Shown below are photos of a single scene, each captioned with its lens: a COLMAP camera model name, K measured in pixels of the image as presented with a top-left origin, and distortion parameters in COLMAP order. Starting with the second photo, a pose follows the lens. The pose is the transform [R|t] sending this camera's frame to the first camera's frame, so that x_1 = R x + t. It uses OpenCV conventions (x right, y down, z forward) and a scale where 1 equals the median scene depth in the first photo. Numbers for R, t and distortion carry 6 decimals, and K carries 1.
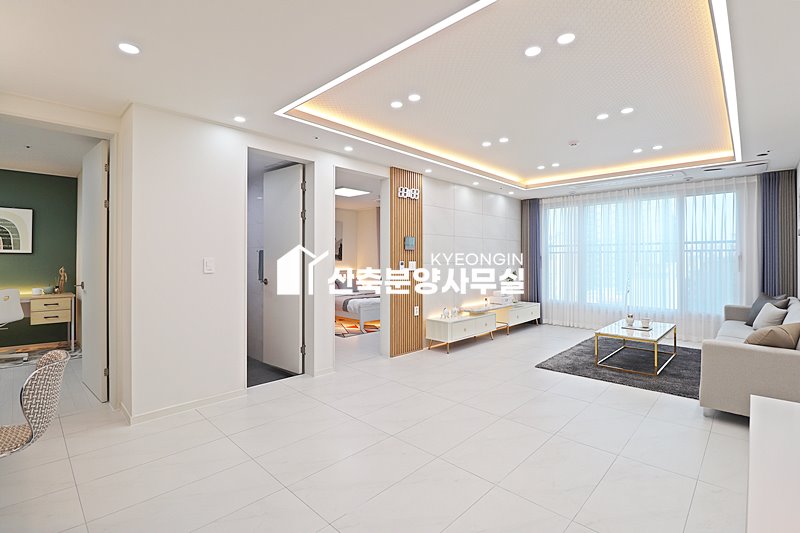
lens RADIAL K [[376.1, 0, 402.4], [0, 376.1, 263.6], [0, 0, 1]] dist [-0.006986, -0.003805]
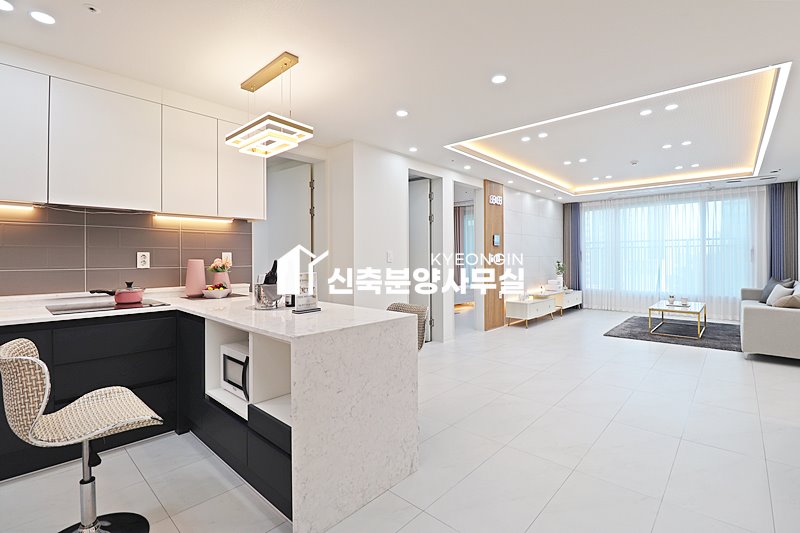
lens RADIAL K [[376.1, 0, 402.7], [0, 376.1, 263.2], [0, 0, 1]] dist [-0.006986, -0.003805]
pose [[0.999659, -0.006411, 0.025306, -0.315247], [0.006382, 0.999979, 0.001224, 0.018105], [-0.025314, -0.001062, 0.999679, -0.232806]]
